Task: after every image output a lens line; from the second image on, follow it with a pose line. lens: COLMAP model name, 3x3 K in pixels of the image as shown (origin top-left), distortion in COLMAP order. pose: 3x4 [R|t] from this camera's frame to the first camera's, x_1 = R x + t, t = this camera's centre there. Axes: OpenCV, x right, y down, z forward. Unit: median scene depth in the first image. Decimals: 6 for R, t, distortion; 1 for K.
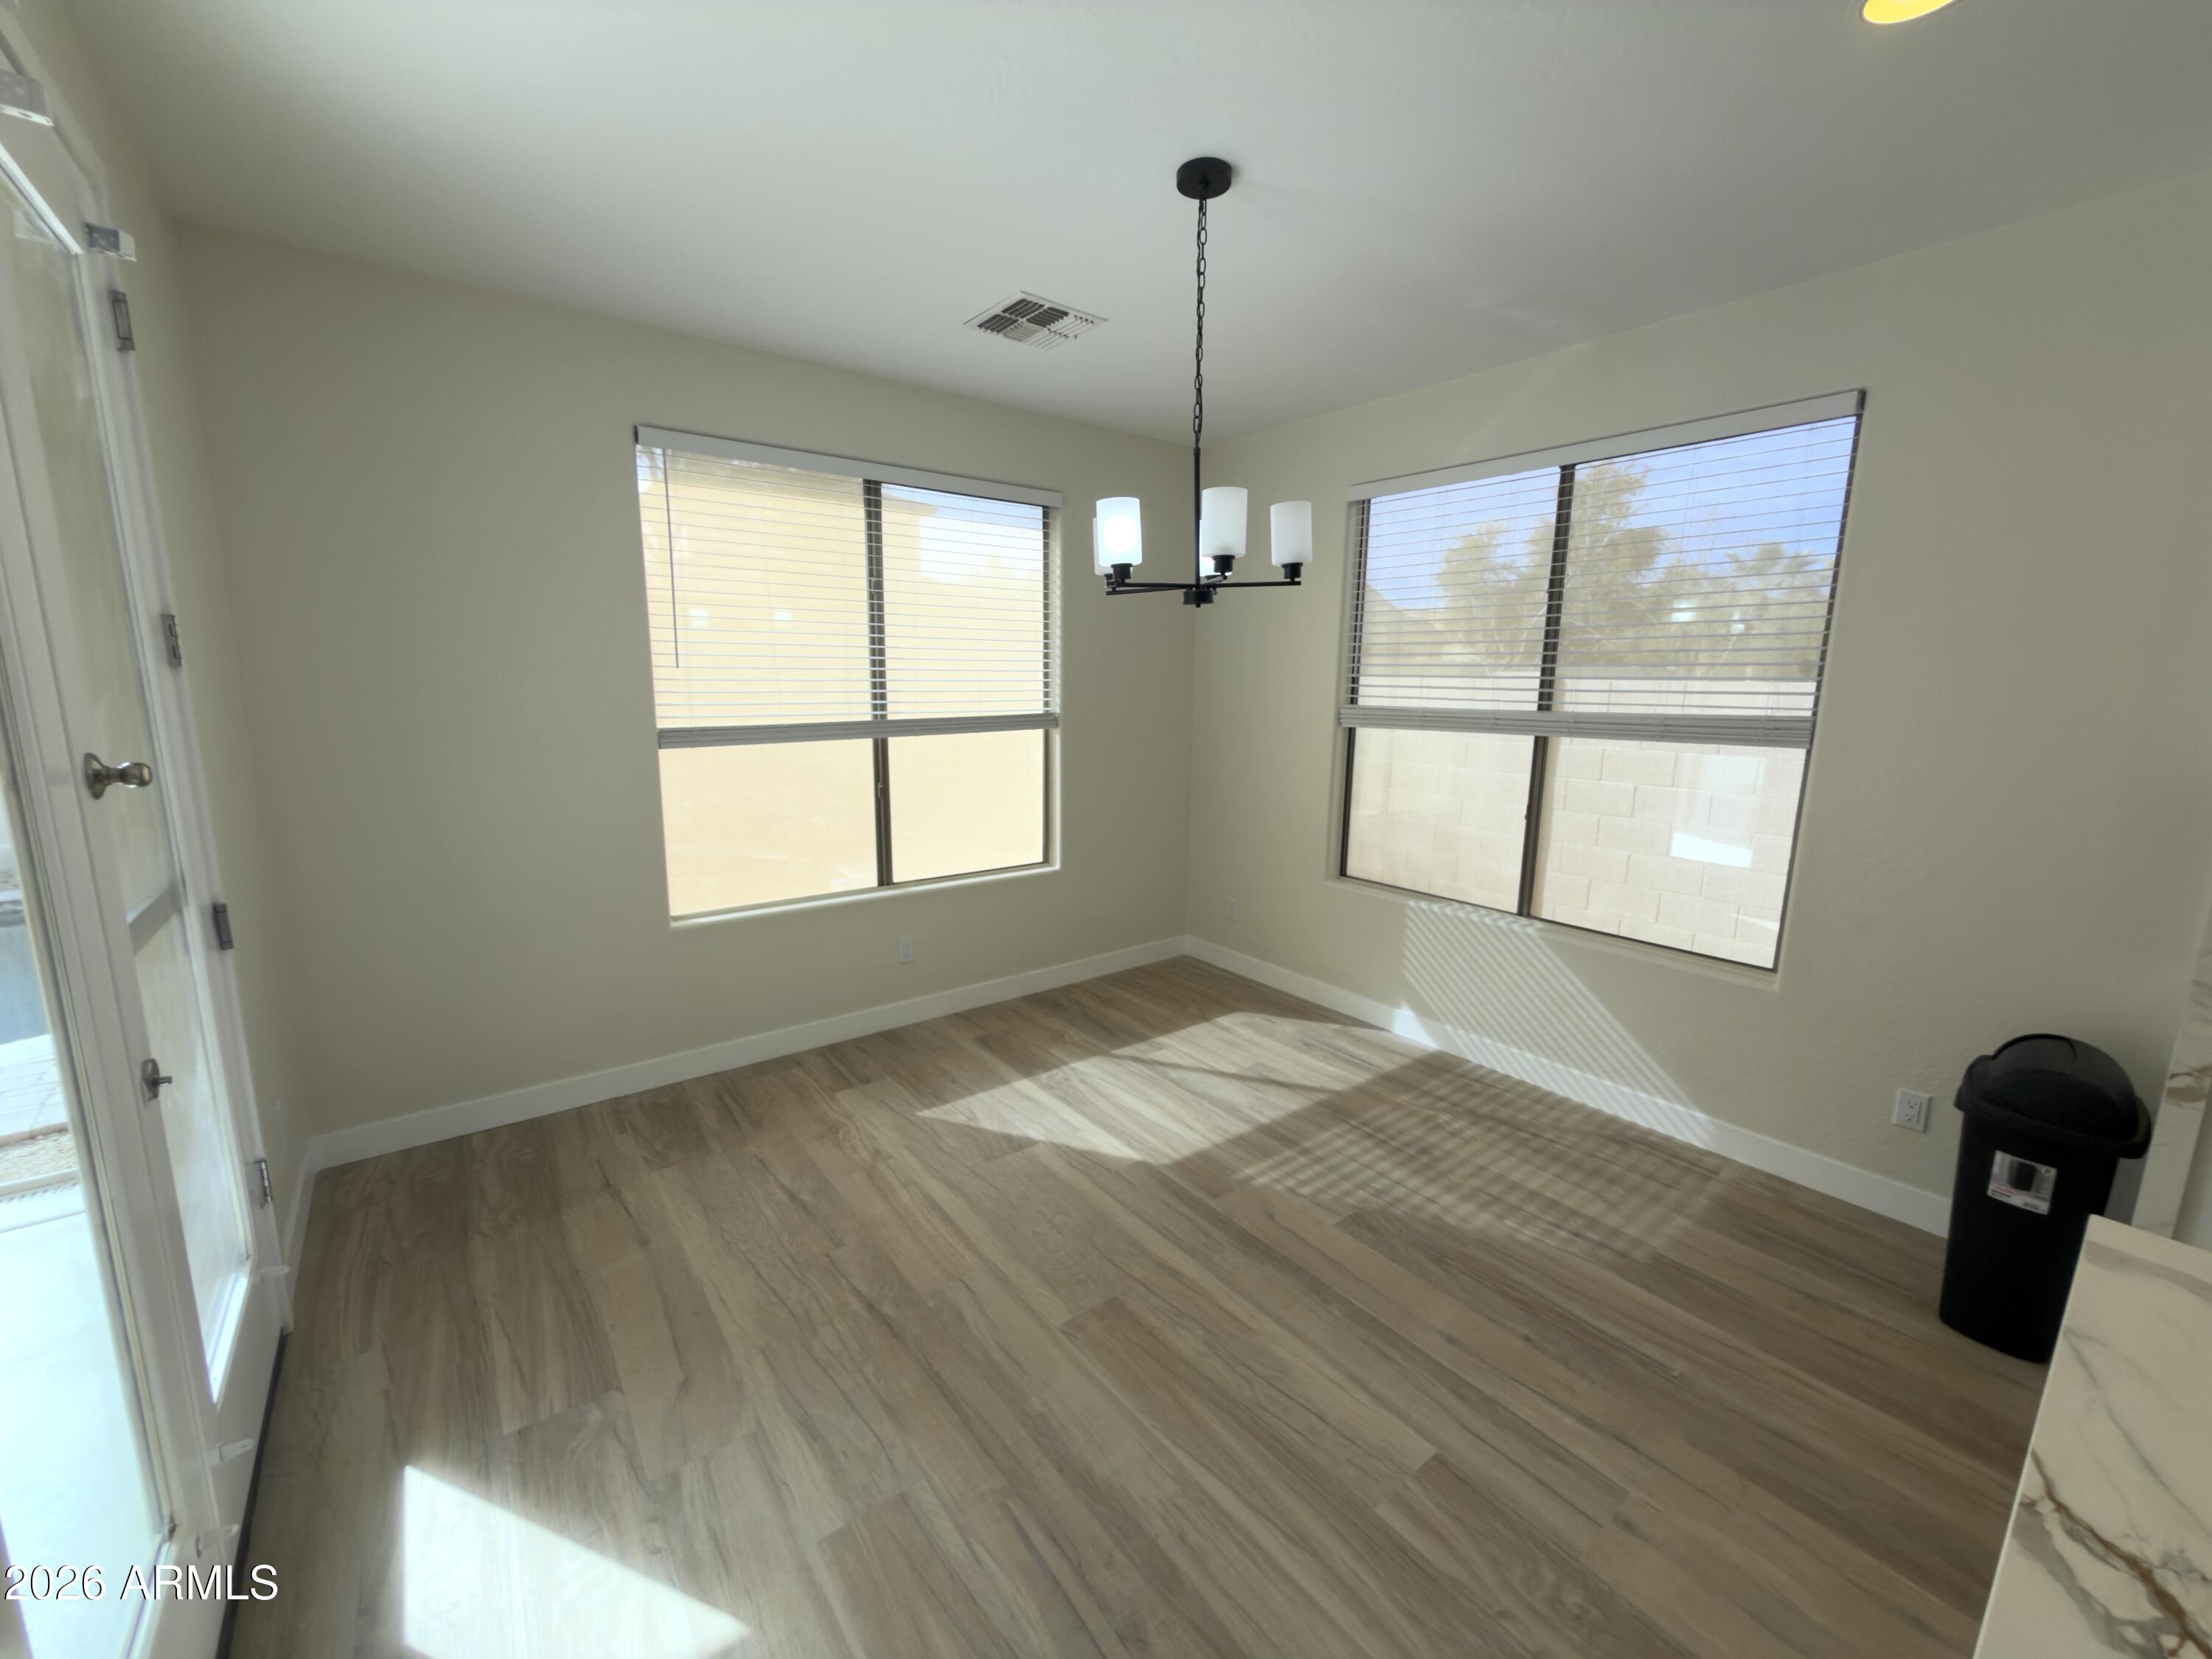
lens RADIAL K [[881.4, 0, 1113.3], [0, 881.4, 835.7], [0, 0, 1]] dist [0.002563, -0.001628]
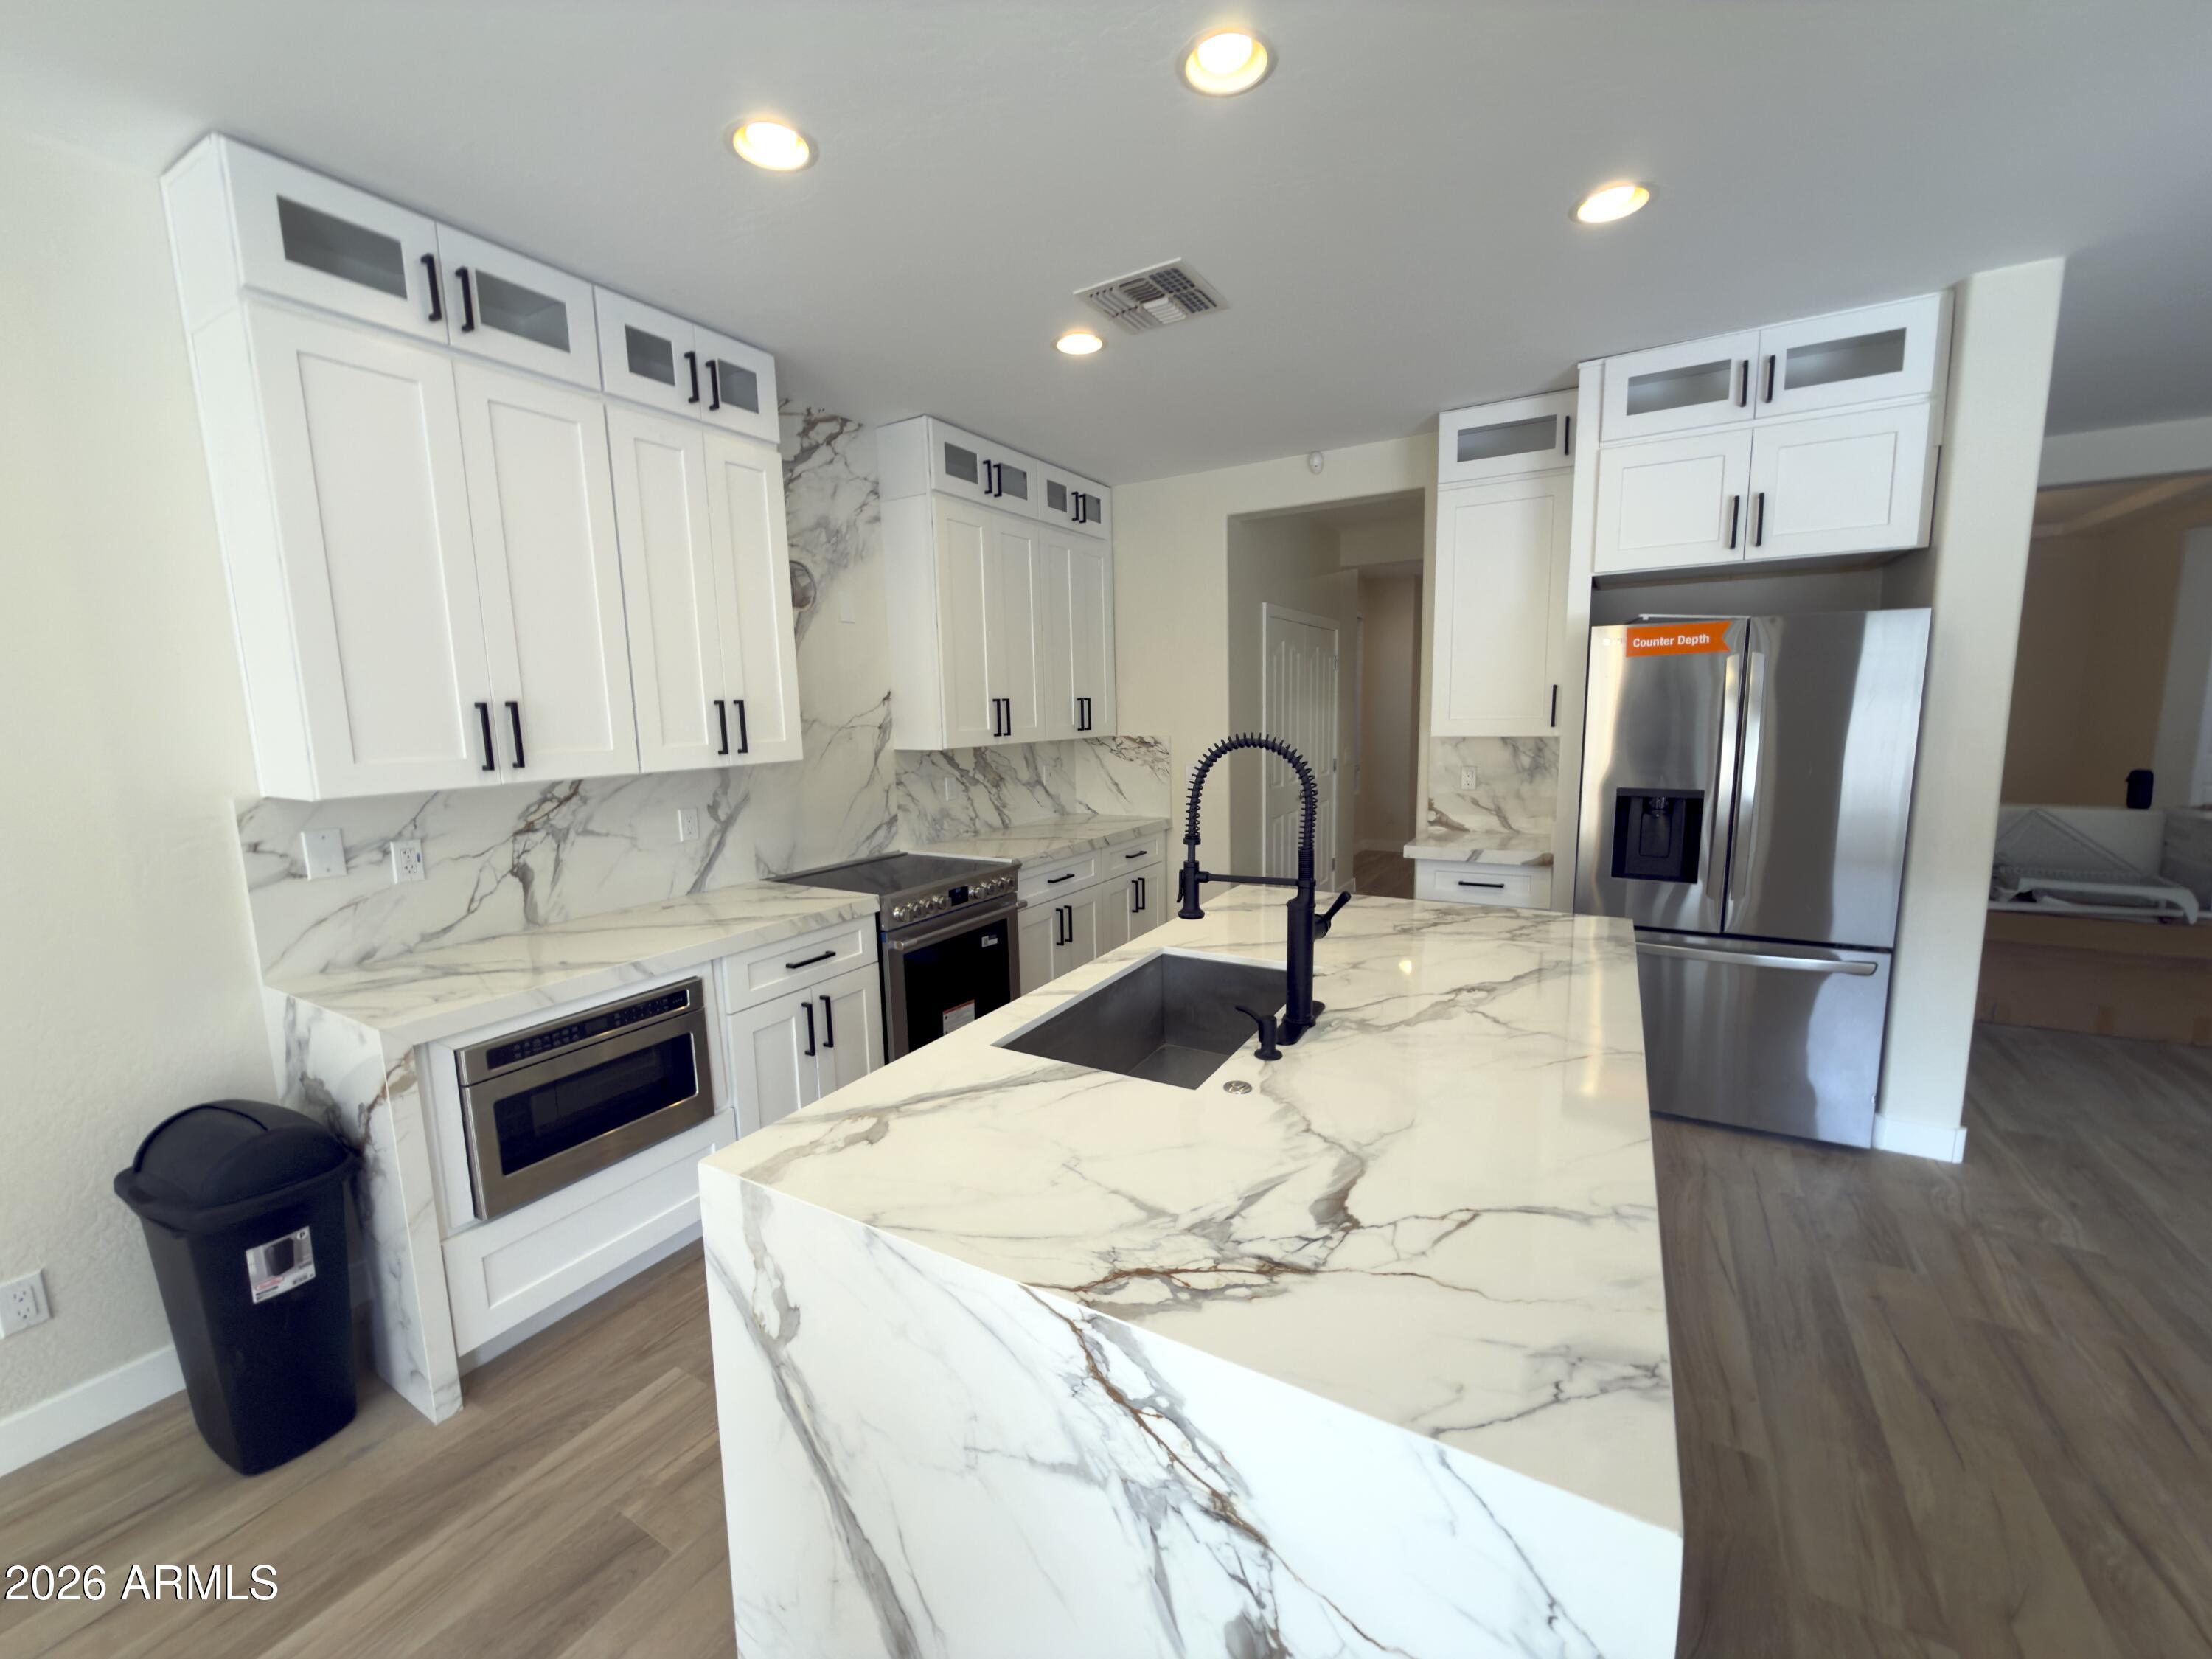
lens RADIAL K [[881.4, 0, 1102.8], [0, 881.4, 833.7], [0, 0, 1]] dist [0.002563, -0.001628]
pose [[-0.365412, -0.140707, 0.920150, -0.017667], [0.182241, 0.958565, 0.218954, -0.050019], [-0.912832, 0.247697, -0.324628, 0.337694]]
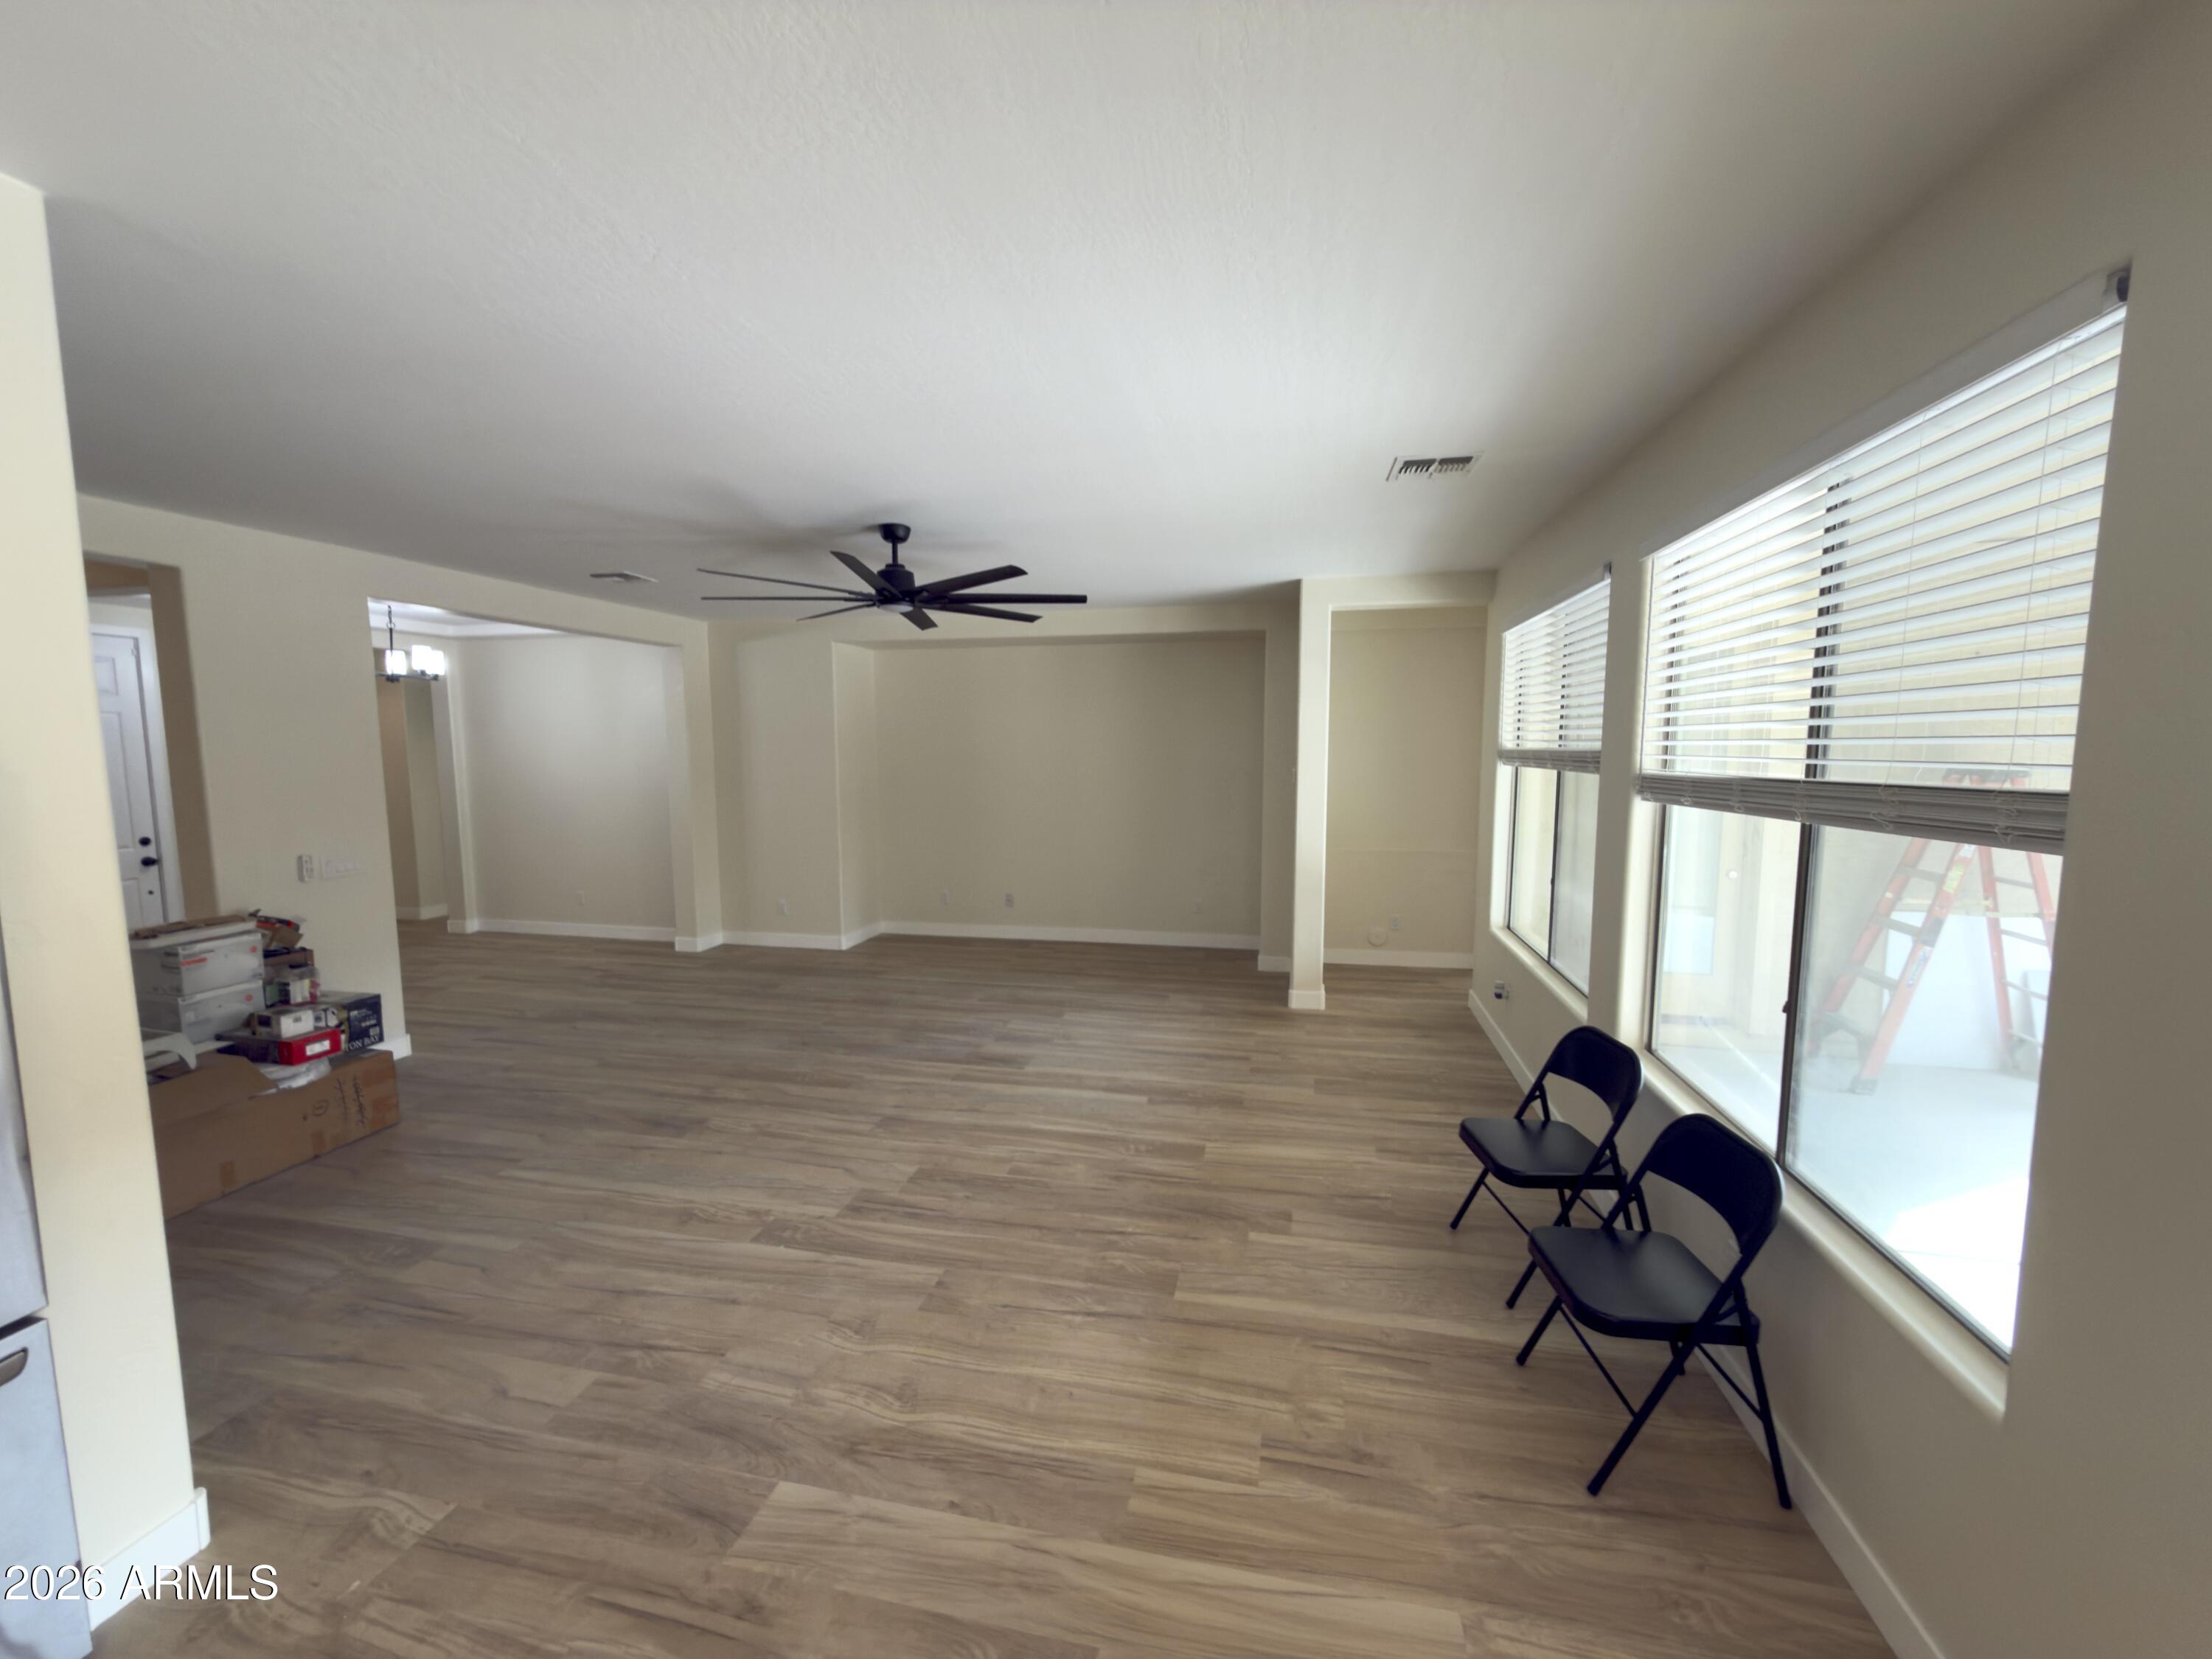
lens RADIAL K [[881.4, 0, 1104.4], [0, 881.4, 821.8], [0, 0, 1]] dist [0.002563, -0.001628]
pose [[-0.768377, 0.044458, -0.638451, 0.416845], [-0.122753, 0.968825, 0.215197, -0.049540], [0.628115, 0.243724, -0.738966, -0.030690]]
